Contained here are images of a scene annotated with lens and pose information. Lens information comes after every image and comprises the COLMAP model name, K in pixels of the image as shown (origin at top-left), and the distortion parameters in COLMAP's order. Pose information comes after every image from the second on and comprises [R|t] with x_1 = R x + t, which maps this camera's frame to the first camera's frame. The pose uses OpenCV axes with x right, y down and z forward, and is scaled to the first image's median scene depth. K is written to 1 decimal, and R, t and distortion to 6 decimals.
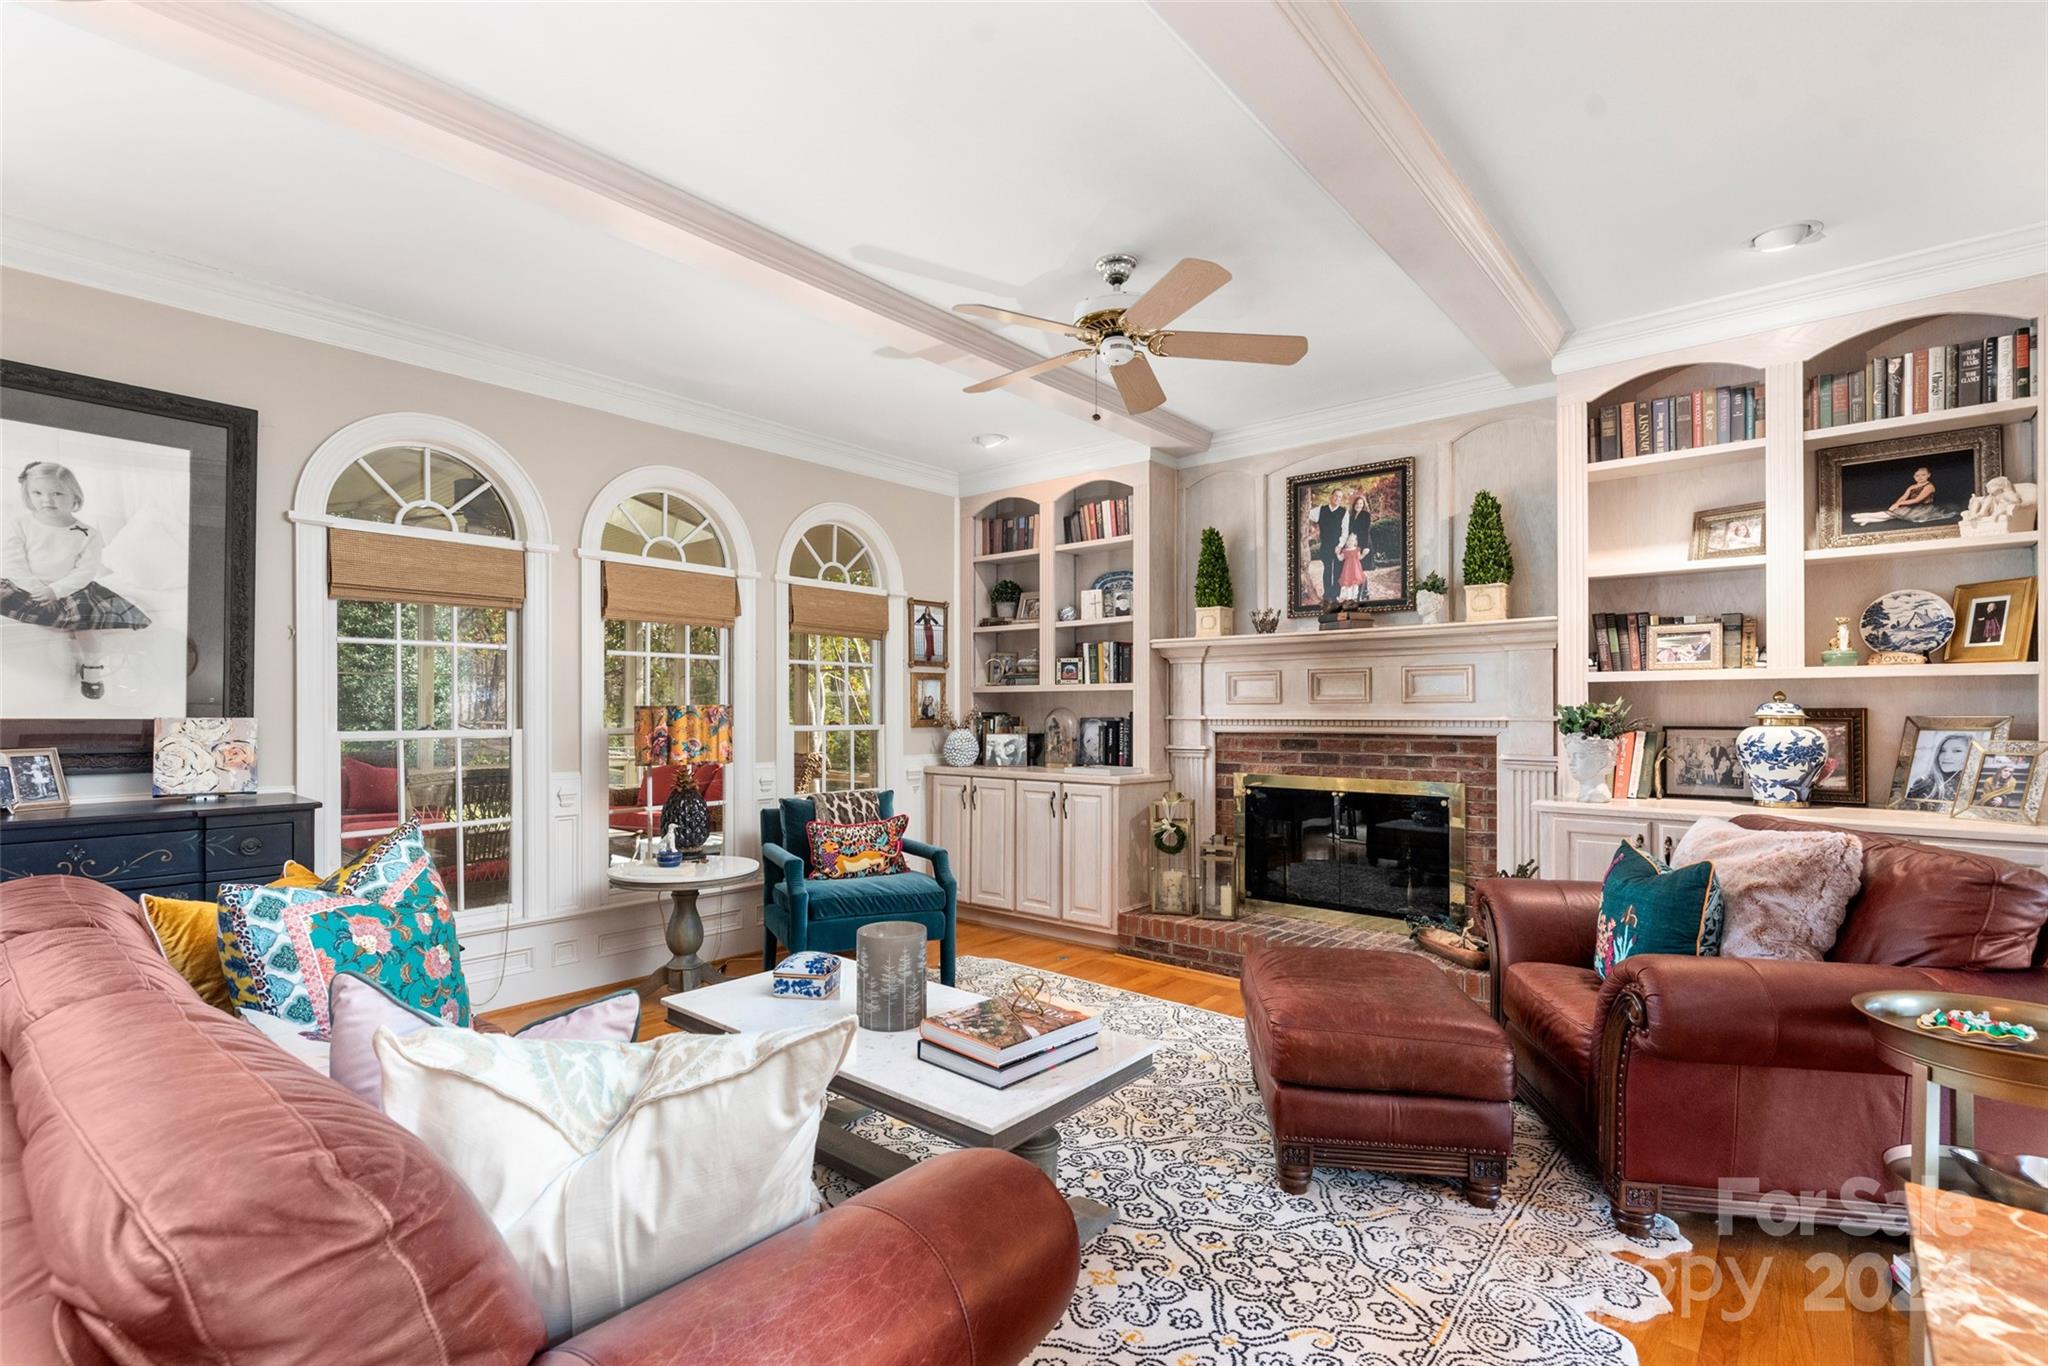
lens RADIAL K [[924.4, 0, 1036.7], [0, 924.4, 714.4], [0, 0, 1]] dist [0.001532, -0.001184]
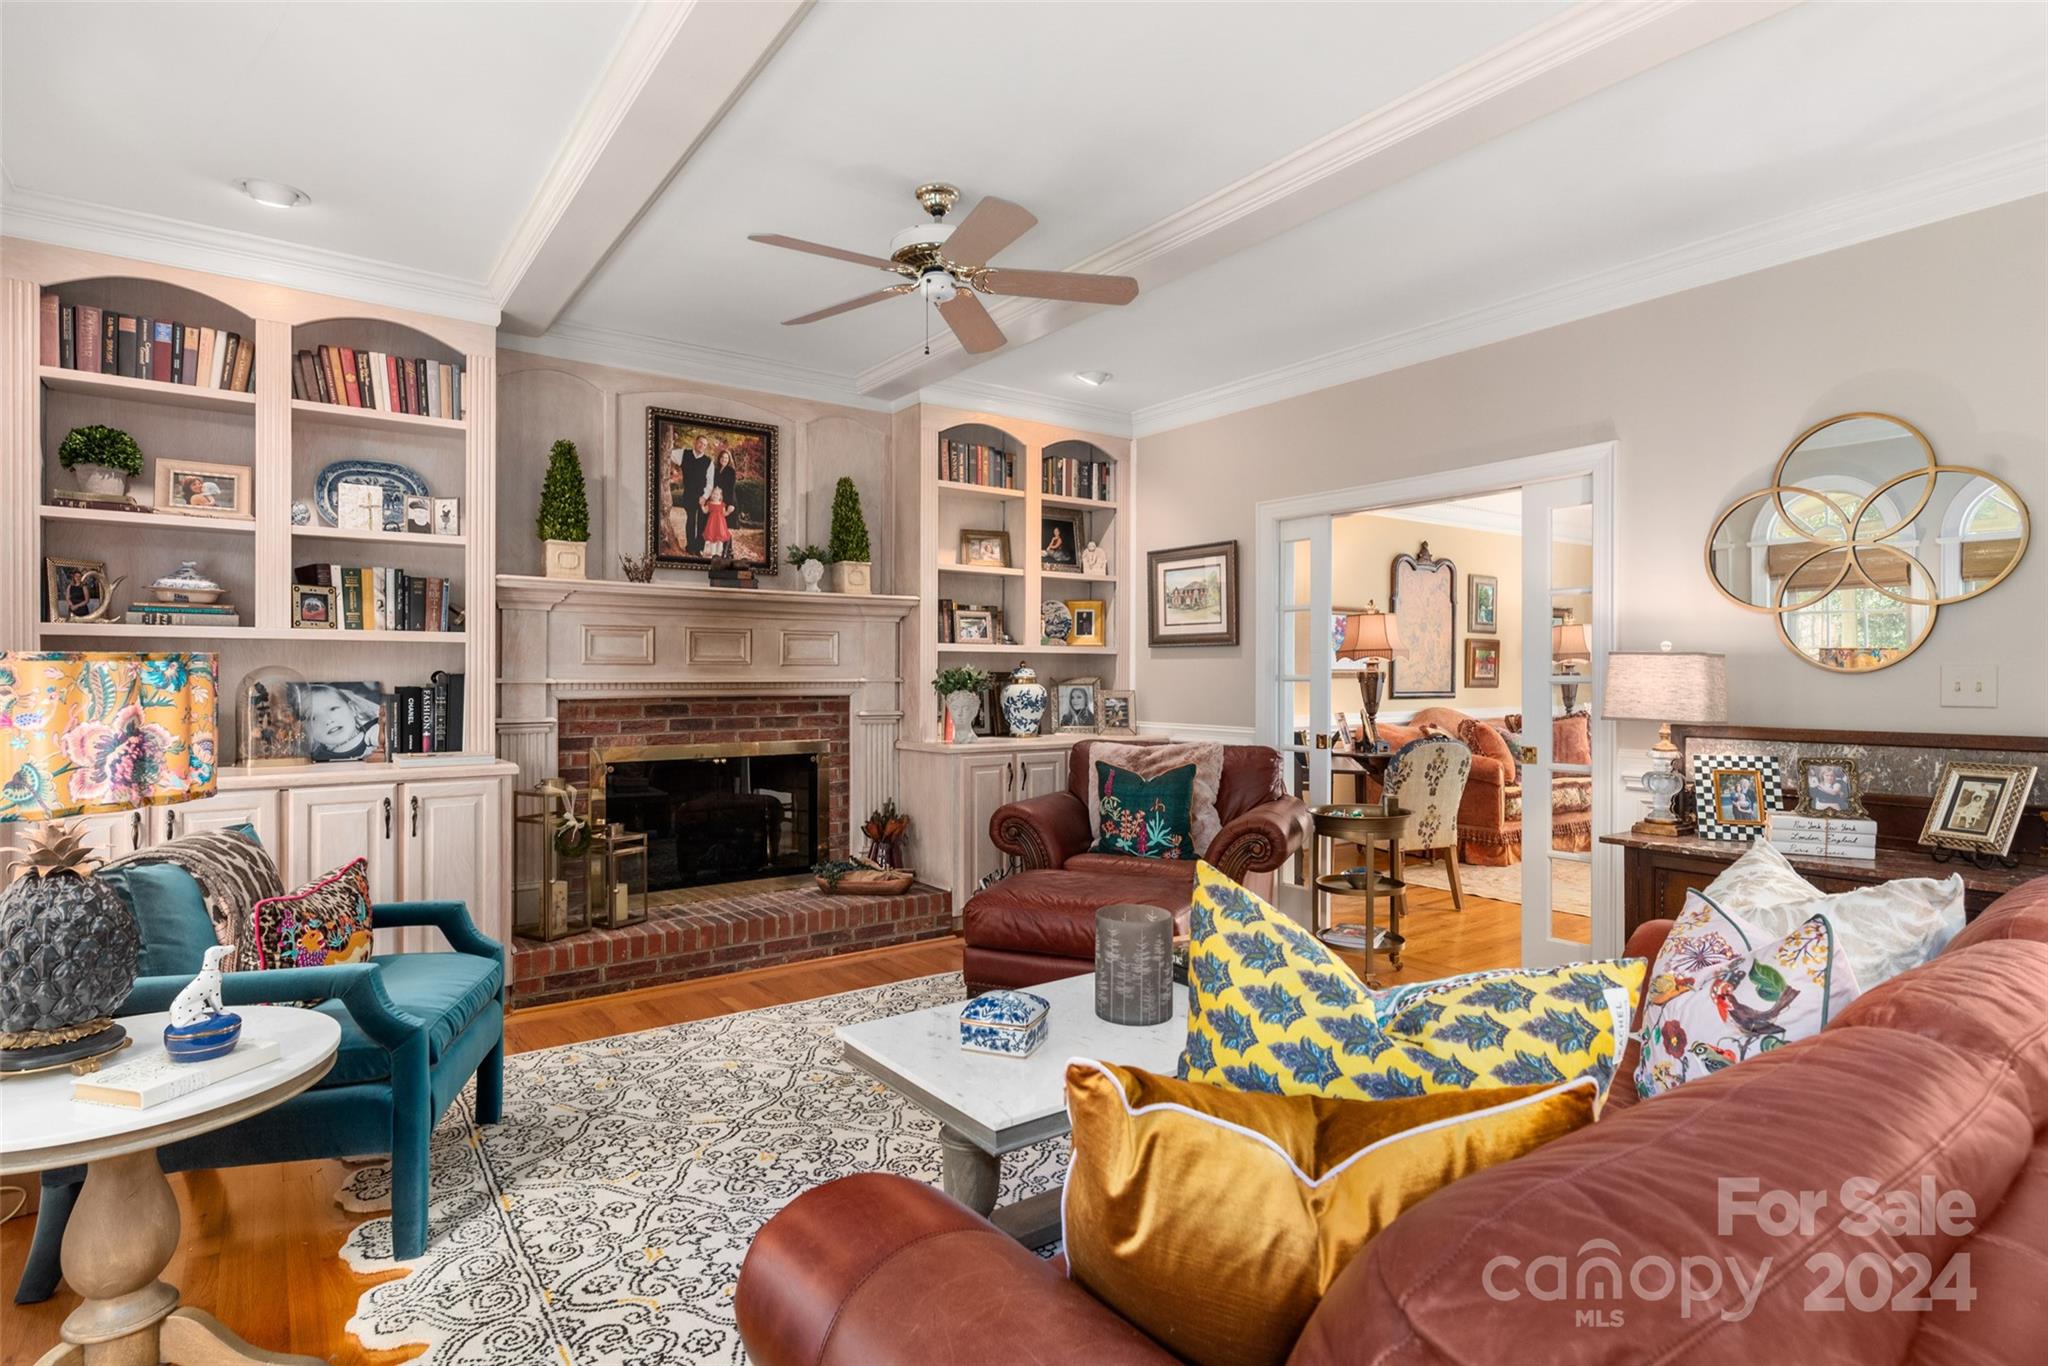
lens RADIAL K [[998.7, 0, 1004.7], [0, 998.7, 689.2], [0, 0, 1]] dist [0.002310, 0.000148]
pose [[0.265569, -0.011608, 0.964022, -0.590730], [0.003134, 0.999933, 0.011177, 0.002315], [-0.964087, 0.000053, 0.265587, 0.452594]]
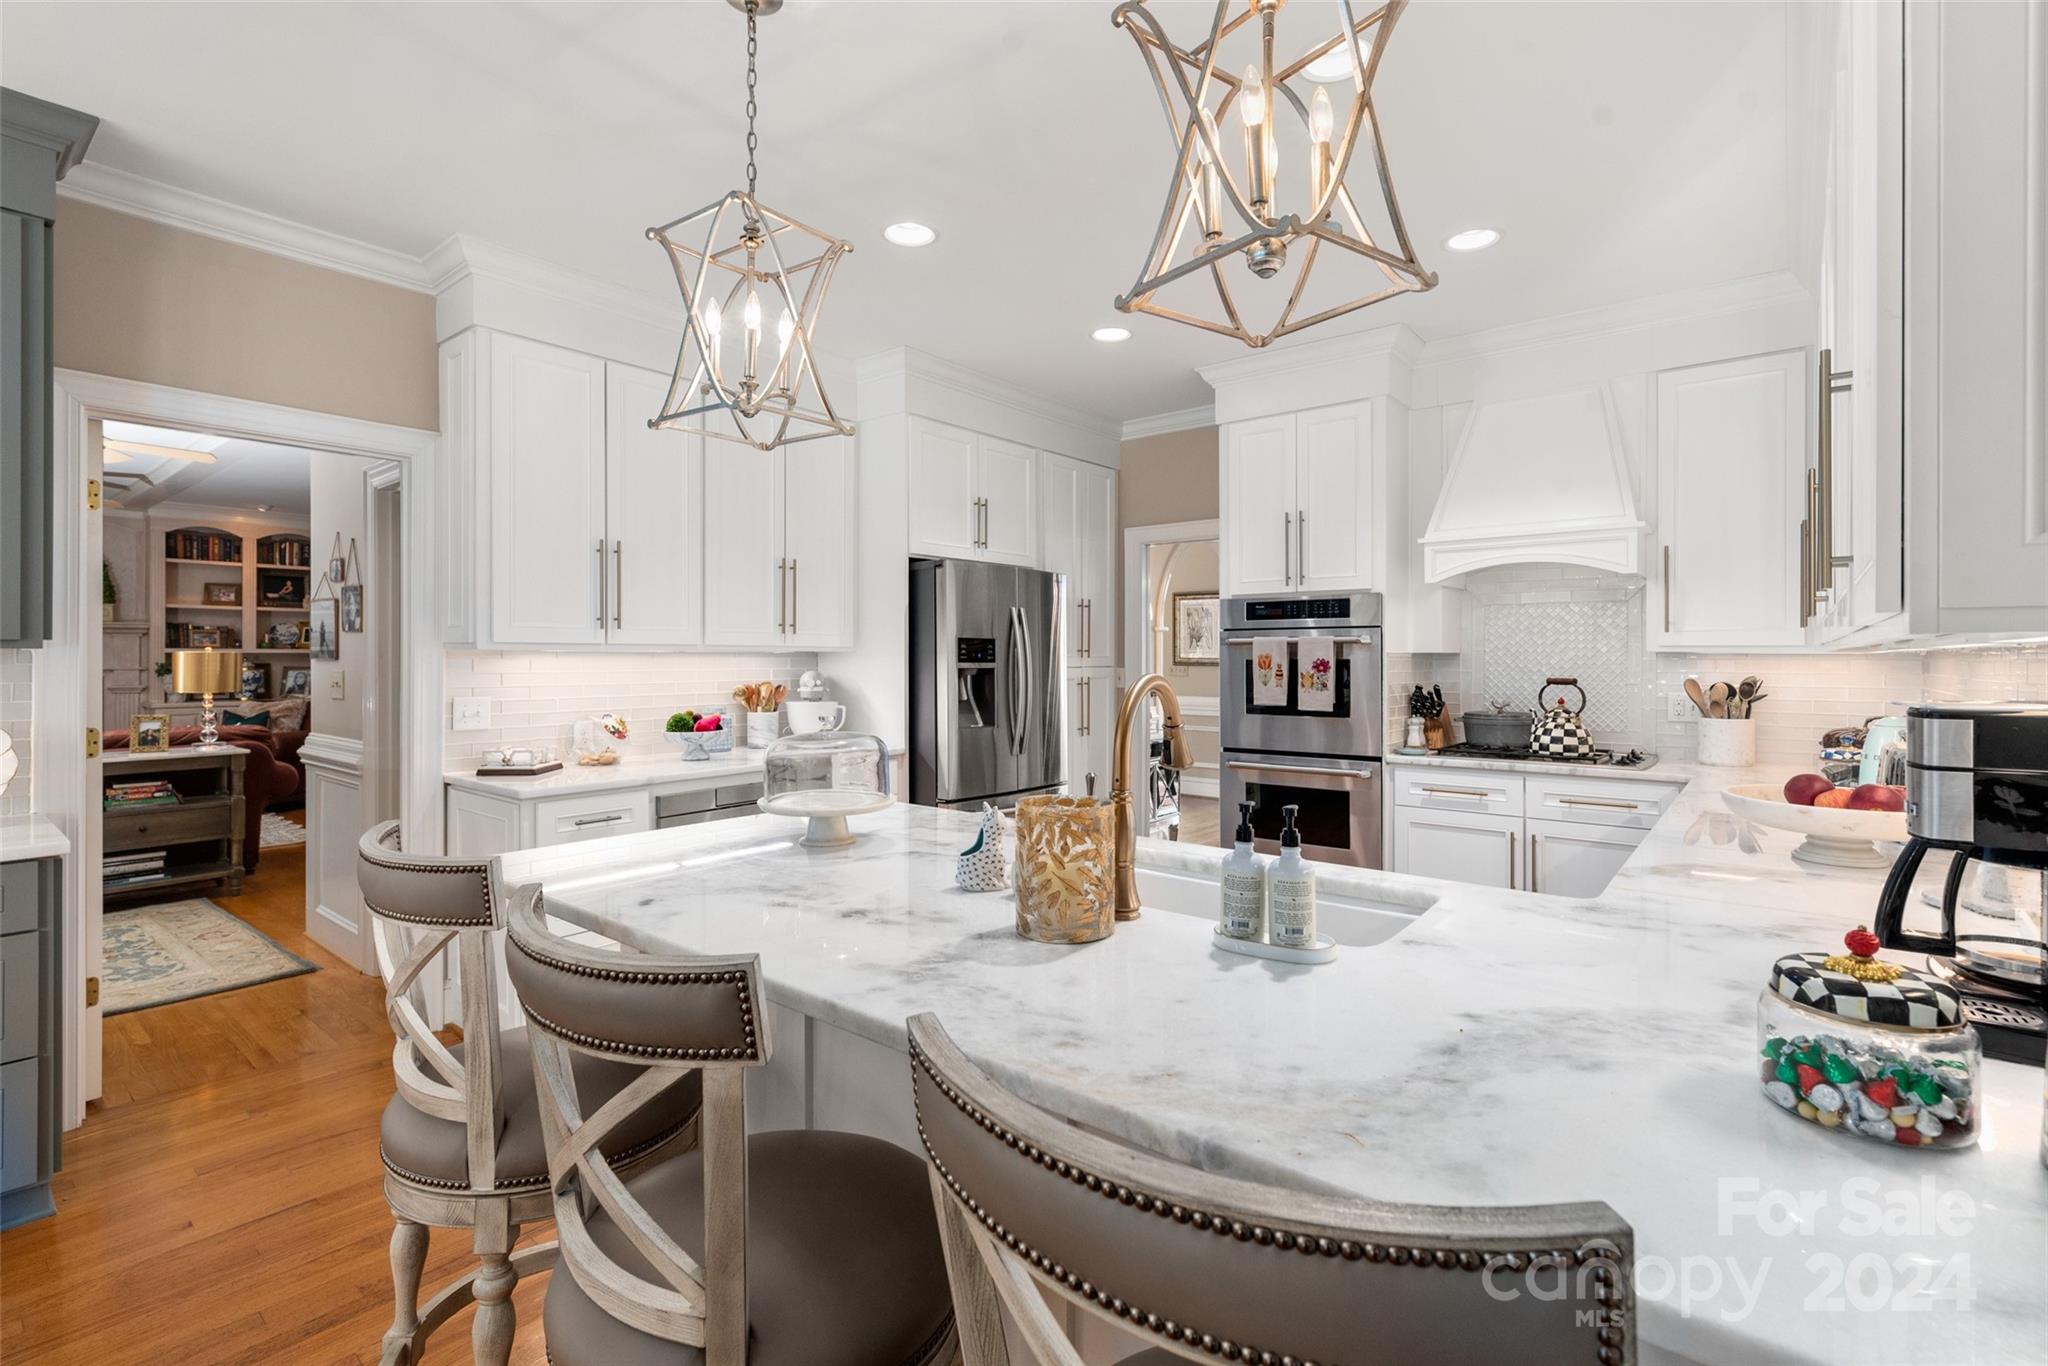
lens RADIAL K [[924.4, 0, 1033.8], [0, 924.4, 664.9], [0, 0, 1]] dist [0.001532, -0.001184]
pose [[-0.031944, 0.002810, 0.999486, -1.515434], [0.000126, 0.999996, -0.002808, 0.003756], [-0.999490, 0.000036, -0.031944, -0.939282]]
